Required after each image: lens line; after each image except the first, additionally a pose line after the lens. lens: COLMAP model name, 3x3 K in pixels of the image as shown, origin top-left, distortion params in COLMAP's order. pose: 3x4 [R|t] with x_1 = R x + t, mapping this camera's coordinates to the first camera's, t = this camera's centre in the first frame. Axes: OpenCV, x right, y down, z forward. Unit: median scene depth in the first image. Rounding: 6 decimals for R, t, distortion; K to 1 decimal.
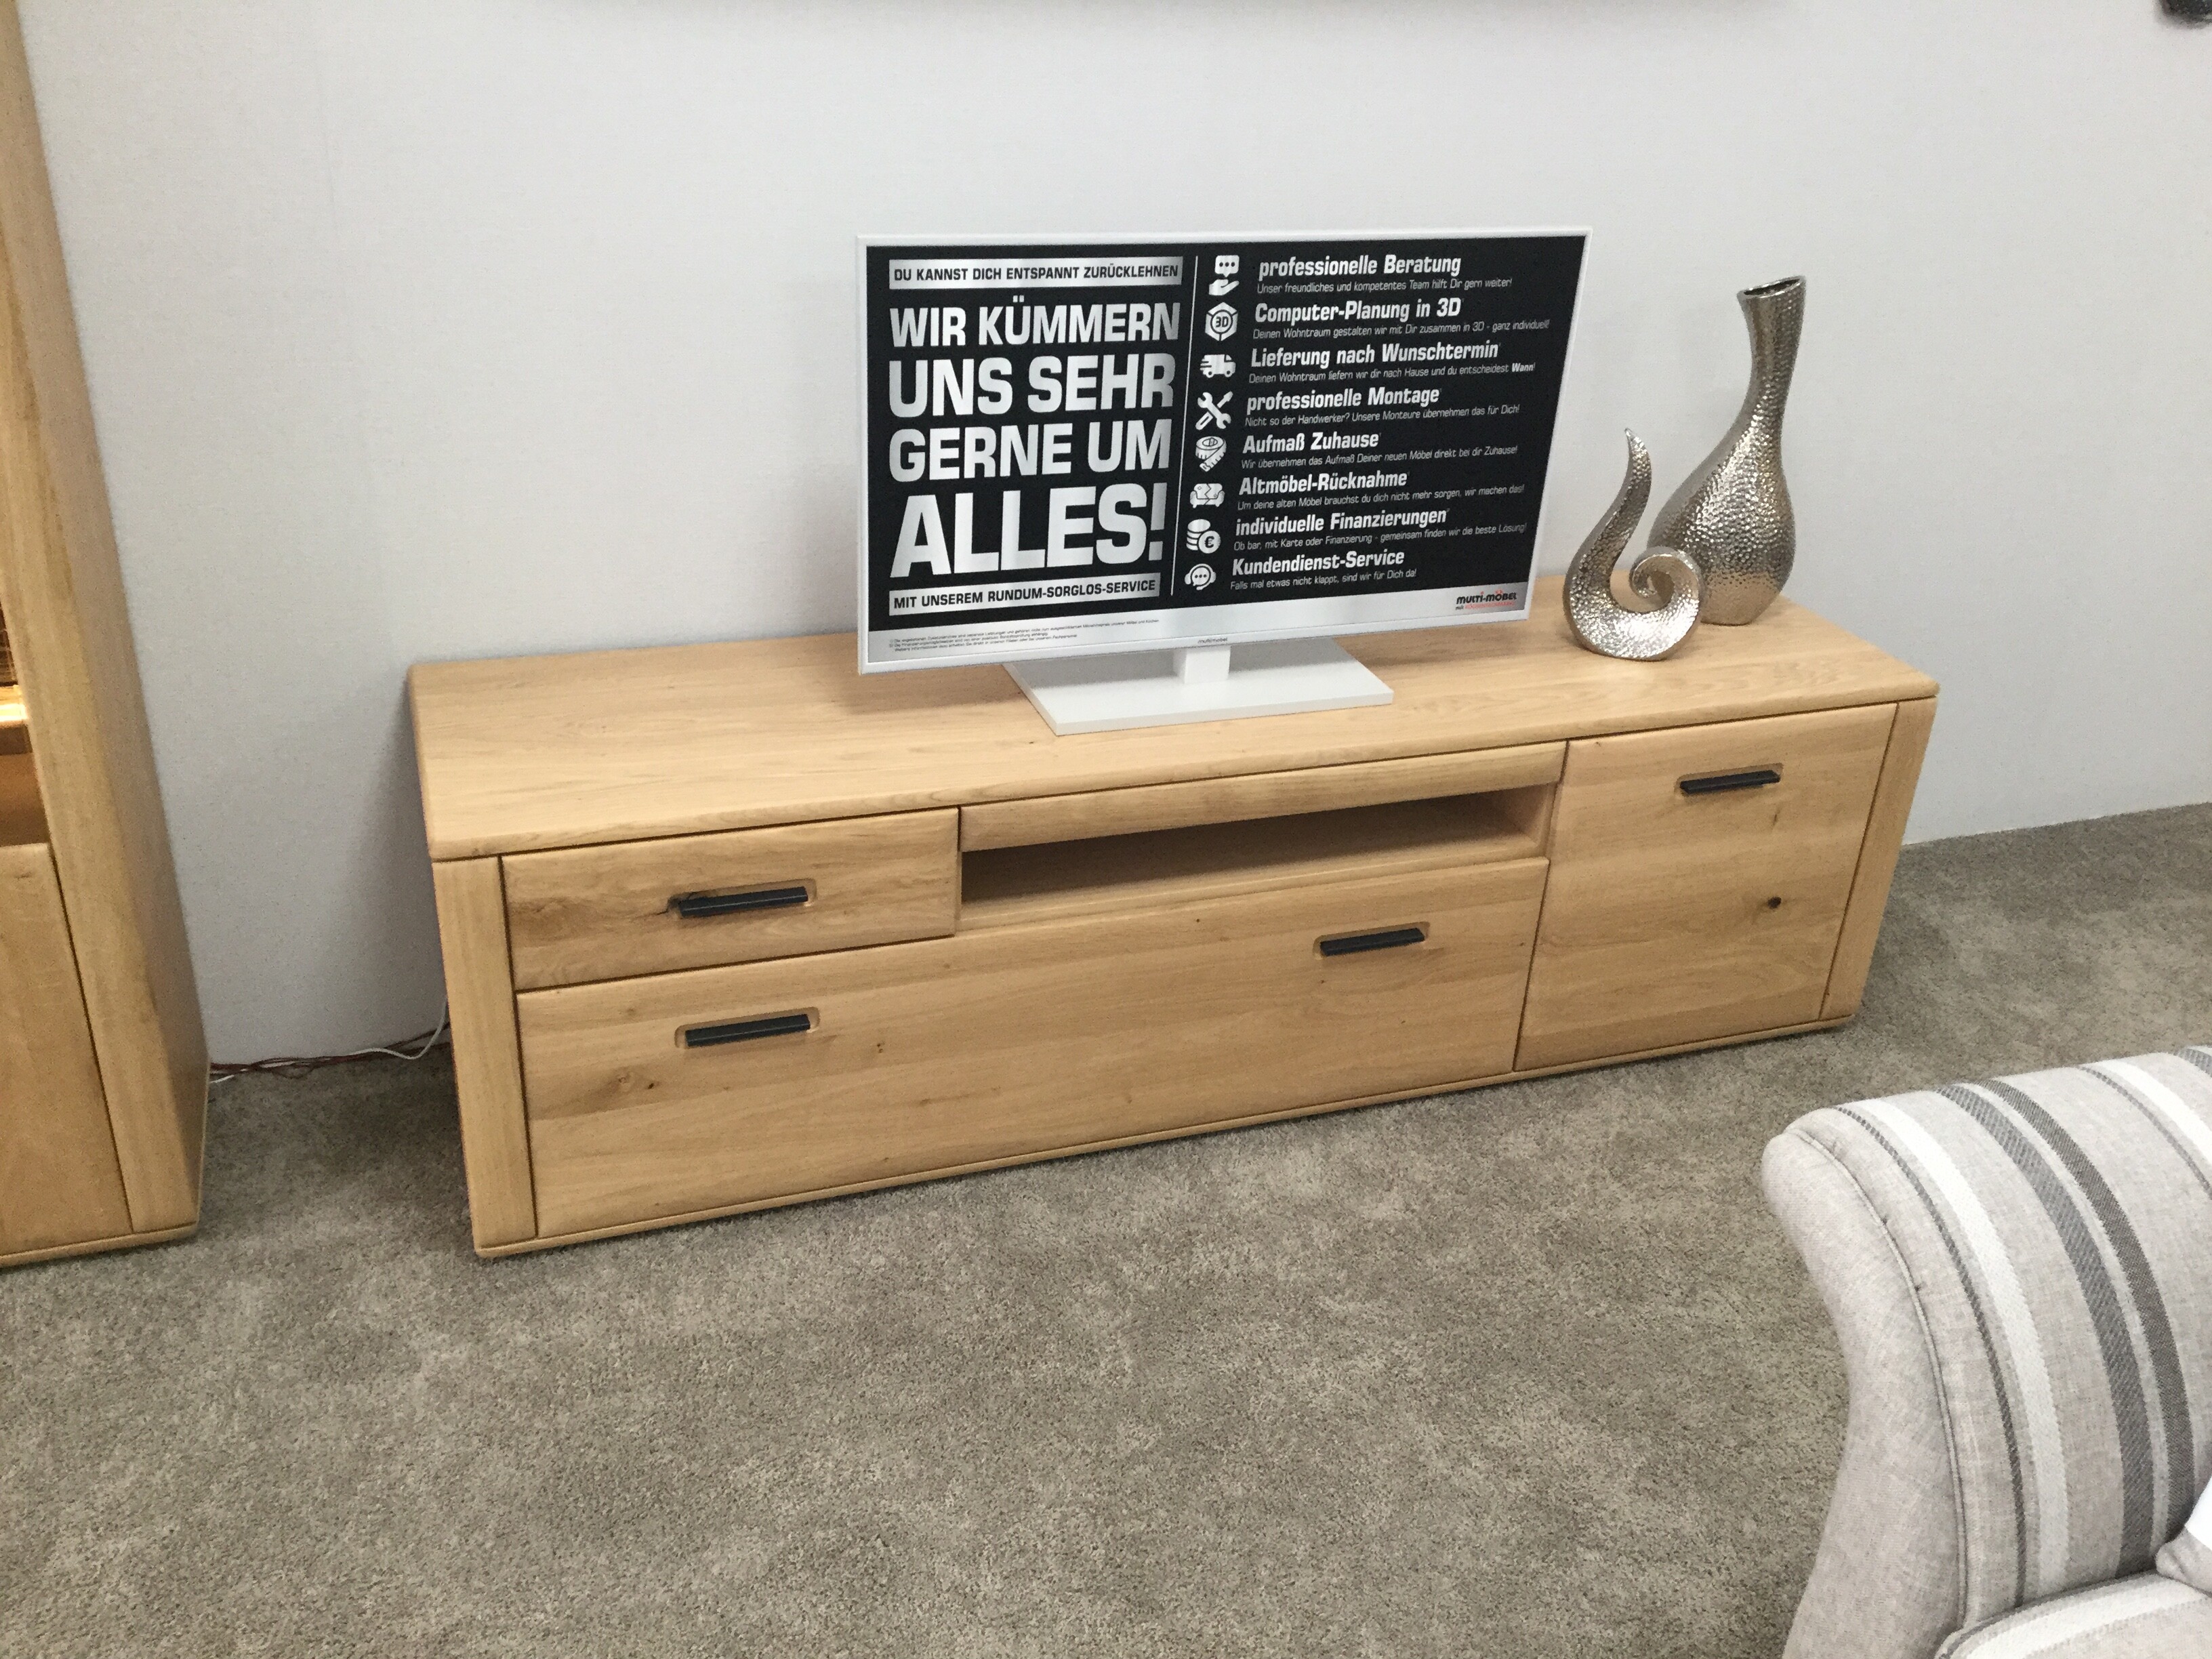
lens RADIAL K [[1992.8, 0, 1099.6], [0, 1992.8, 835.4], [0, 0, 1]] dist [0.094750, -0.164938]
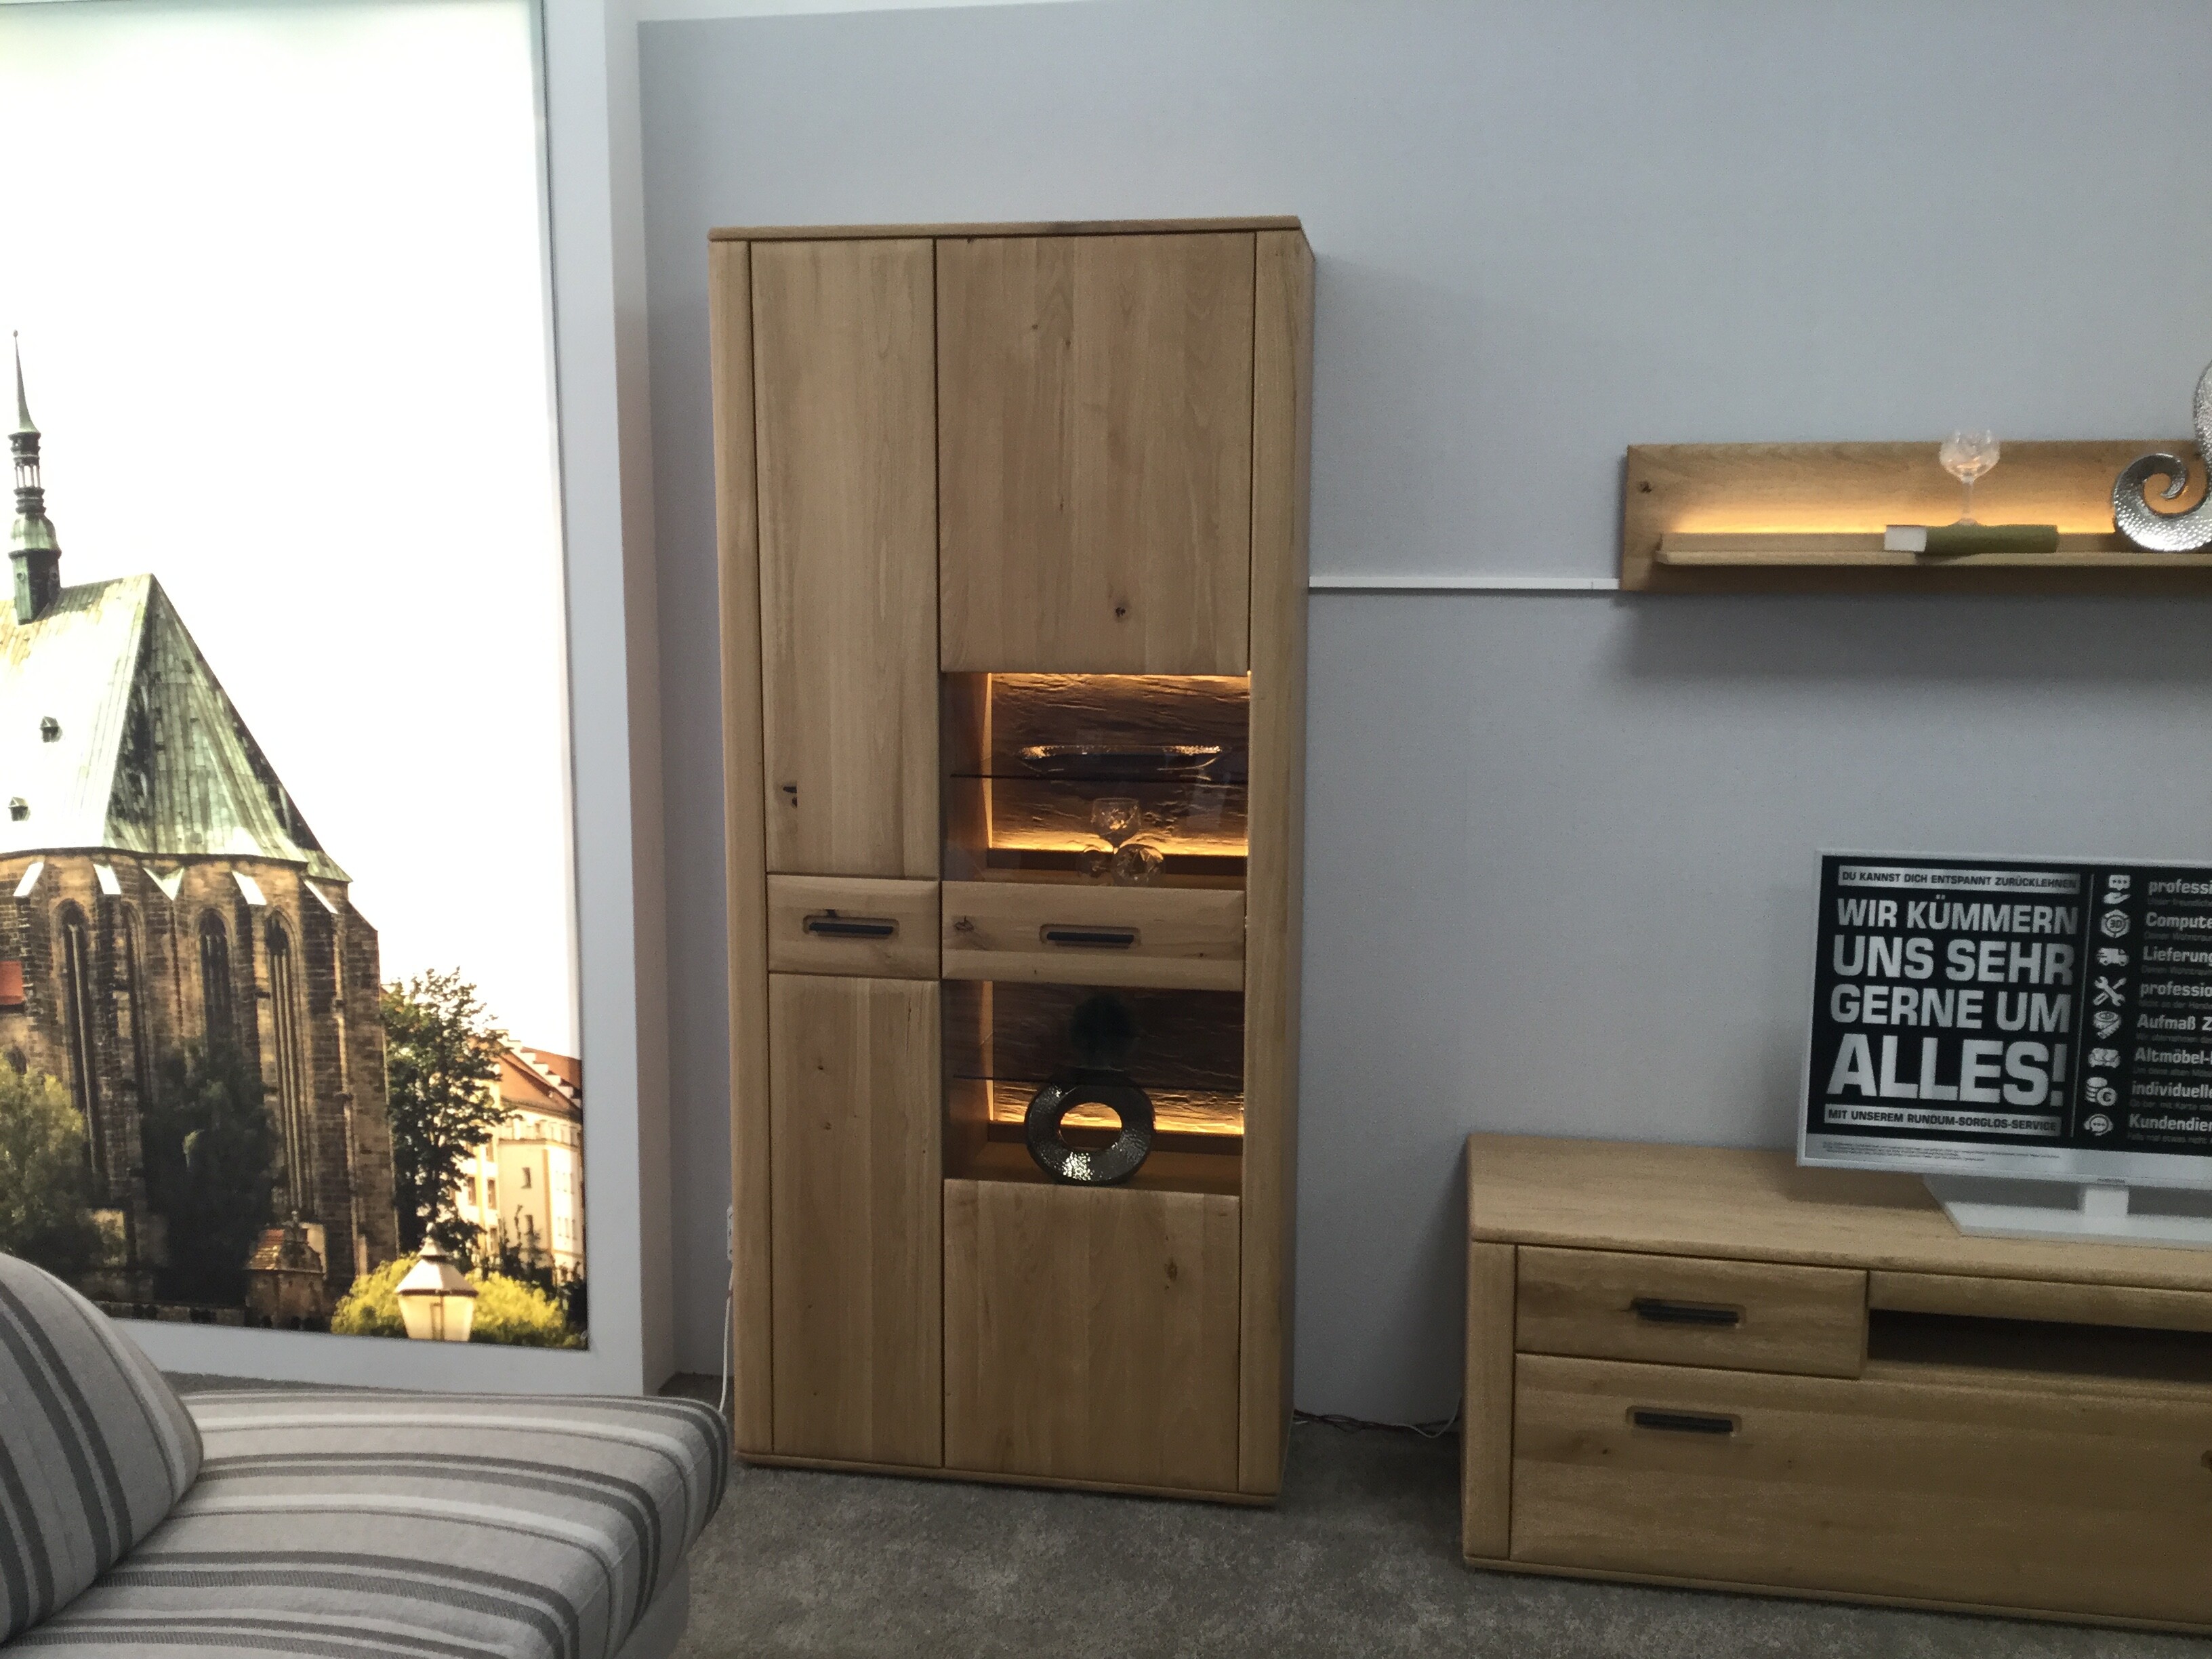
lens RADIAL K [[1992.8, 0, 1099.6], [0, 1992.8, 820.8], [0, 0, 1]] dist [0.094750, -0.164938]
pose [[0.872649, 0.026490, -0.487629, 0.122456], [-0.184269, 0.942576, -0.278559, 0.163316], [0.452249, 0.332939, 0.827419, -0.391235]]
